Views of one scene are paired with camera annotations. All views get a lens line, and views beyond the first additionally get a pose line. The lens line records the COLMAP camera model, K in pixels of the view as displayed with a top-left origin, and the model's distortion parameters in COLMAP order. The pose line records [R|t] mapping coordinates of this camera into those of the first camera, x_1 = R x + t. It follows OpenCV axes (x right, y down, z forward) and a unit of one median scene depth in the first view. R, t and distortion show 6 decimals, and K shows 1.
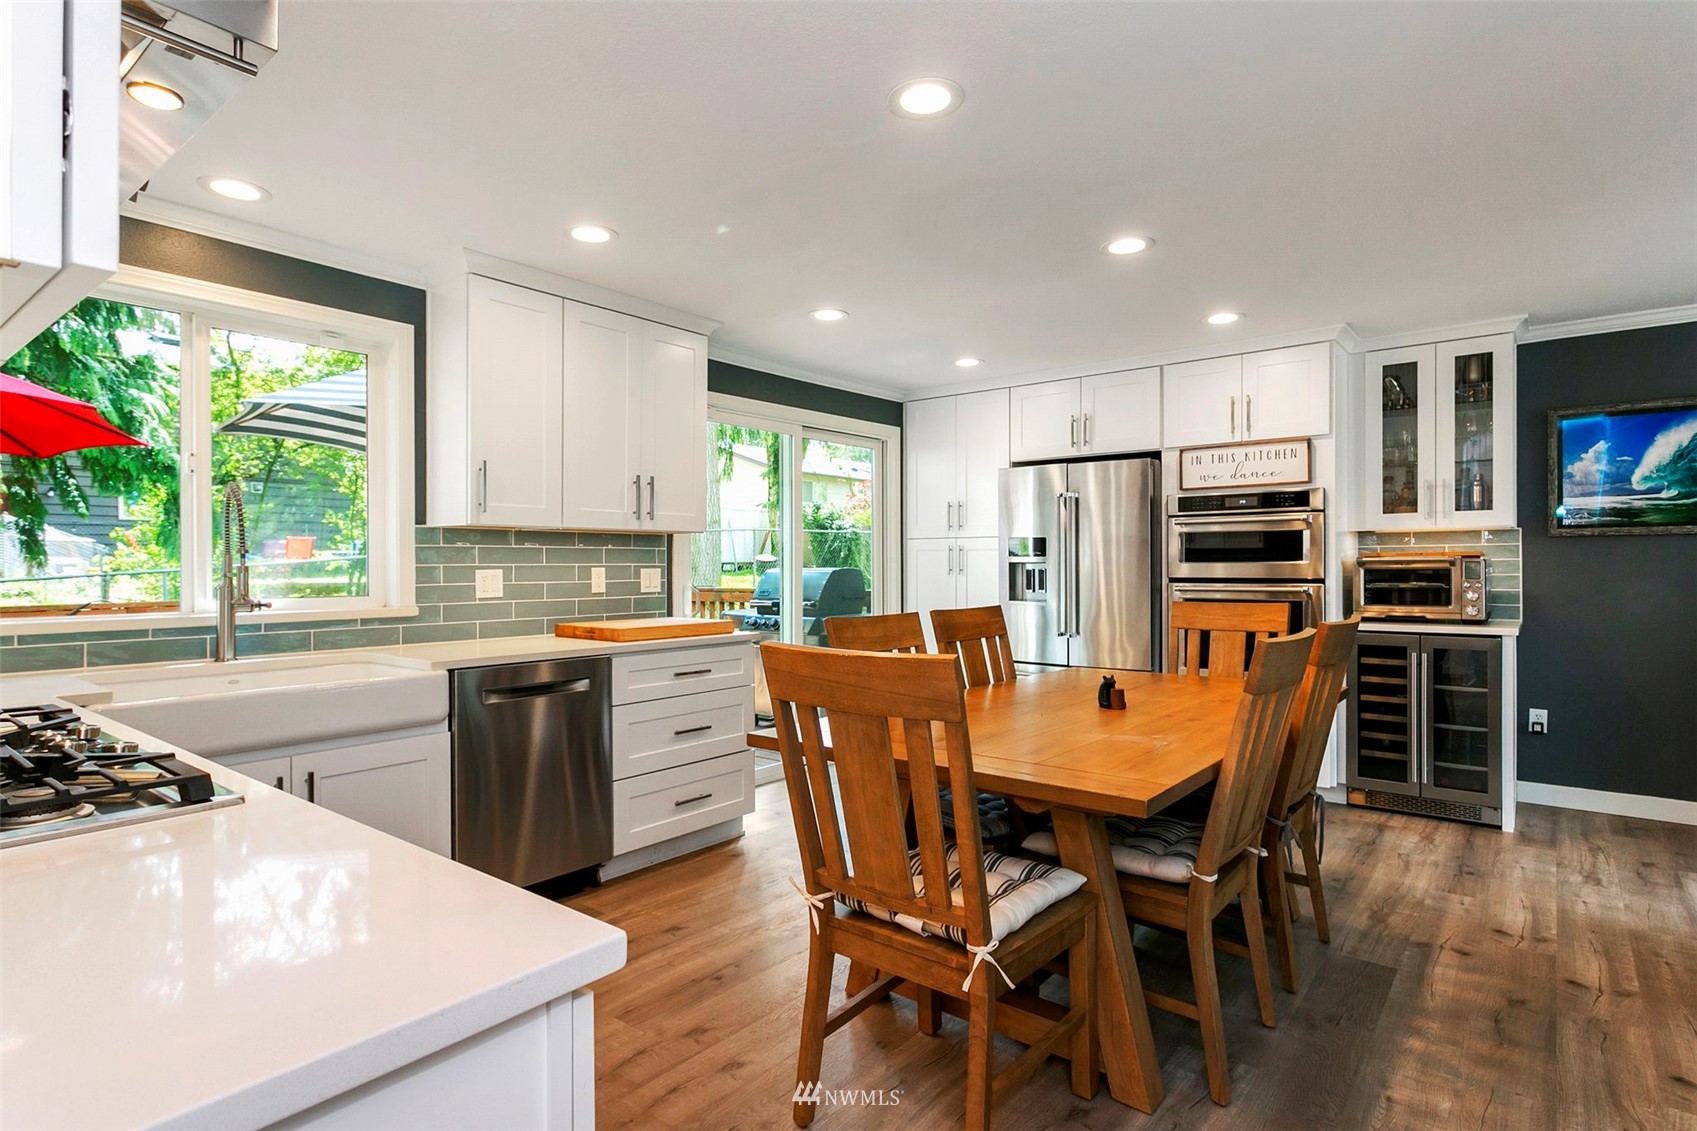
lens RADIAL K [[829.9, 0, 848.5], [0, 829.9, 565.5], [0, 0, 1]] dist [-0.002812, 0.000455]
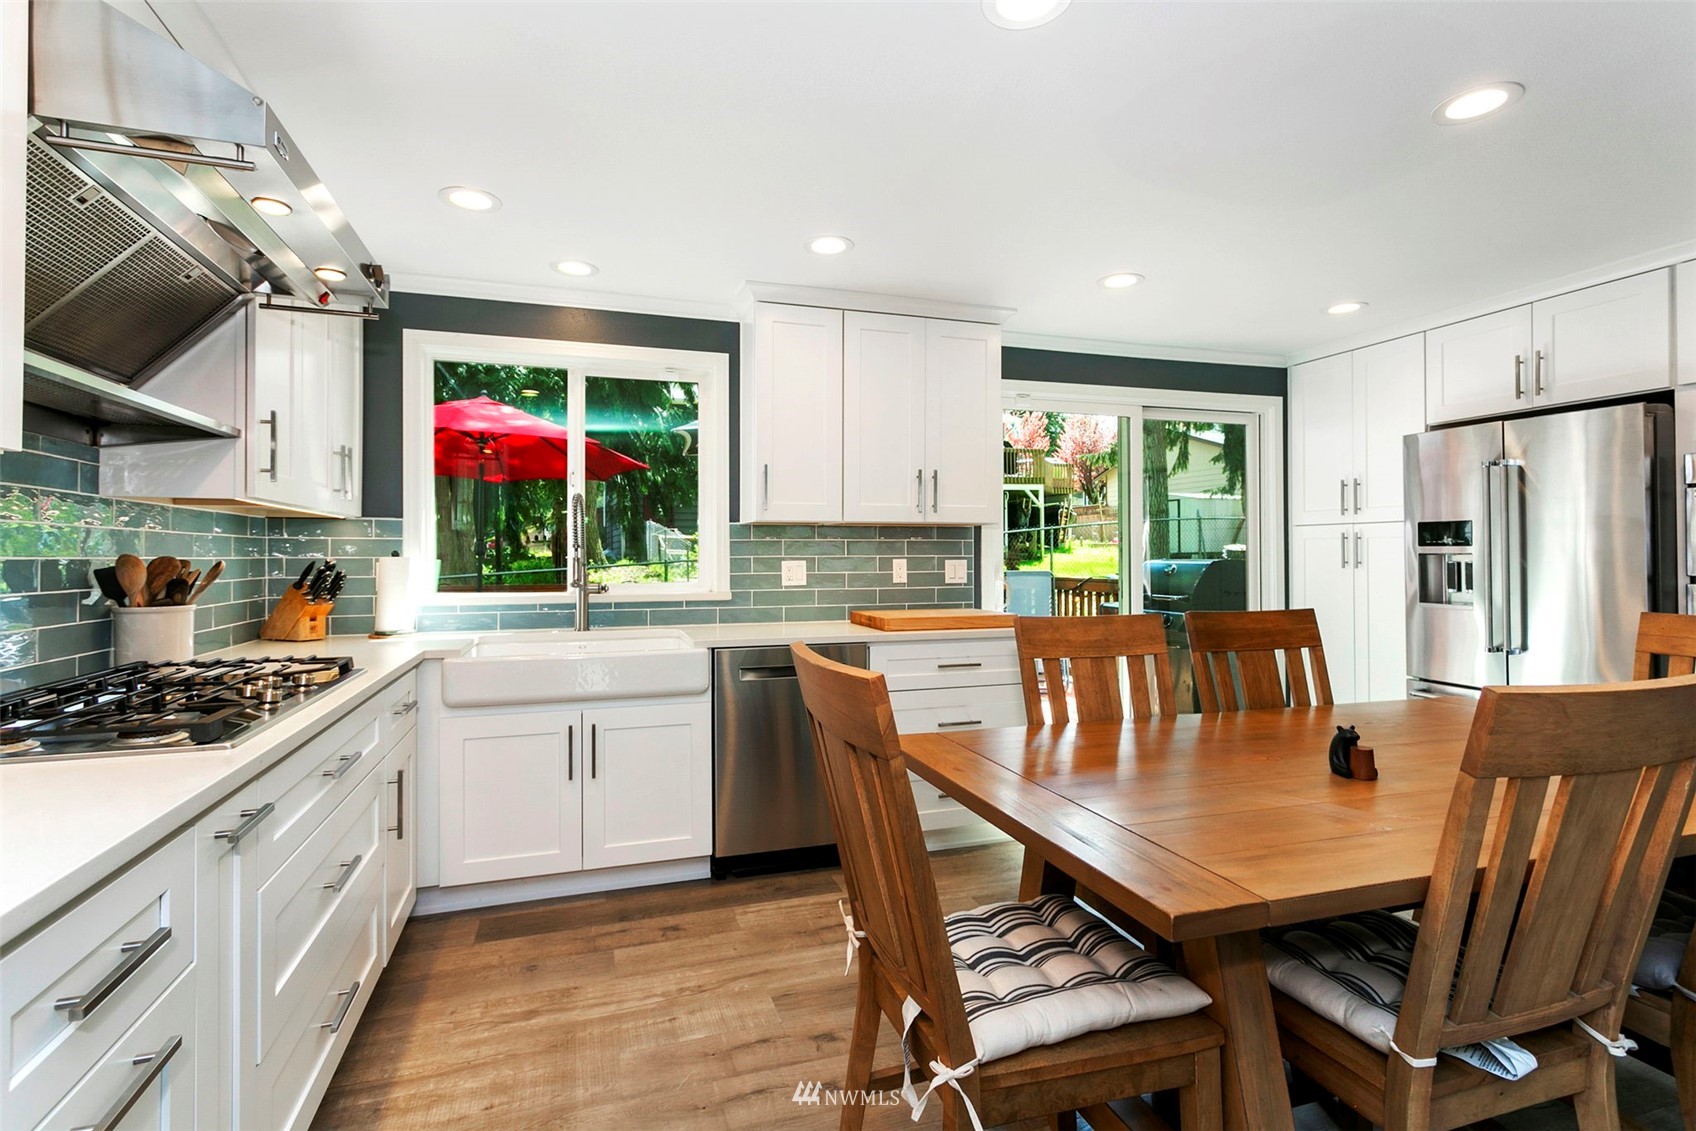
lens RADIAL K [[782.5, 0, 844.4], [0, 782.5, 547.0], [0, 0, 1]] dist [-0.000517, 0.001003]
pose [[0.850384, -0.005193, -0.526136, 0.185352], [-0.000718, 0.999939, -0.011030, -0.001979], [0.526162, 0.009758, 0.850329, 0.128863]]
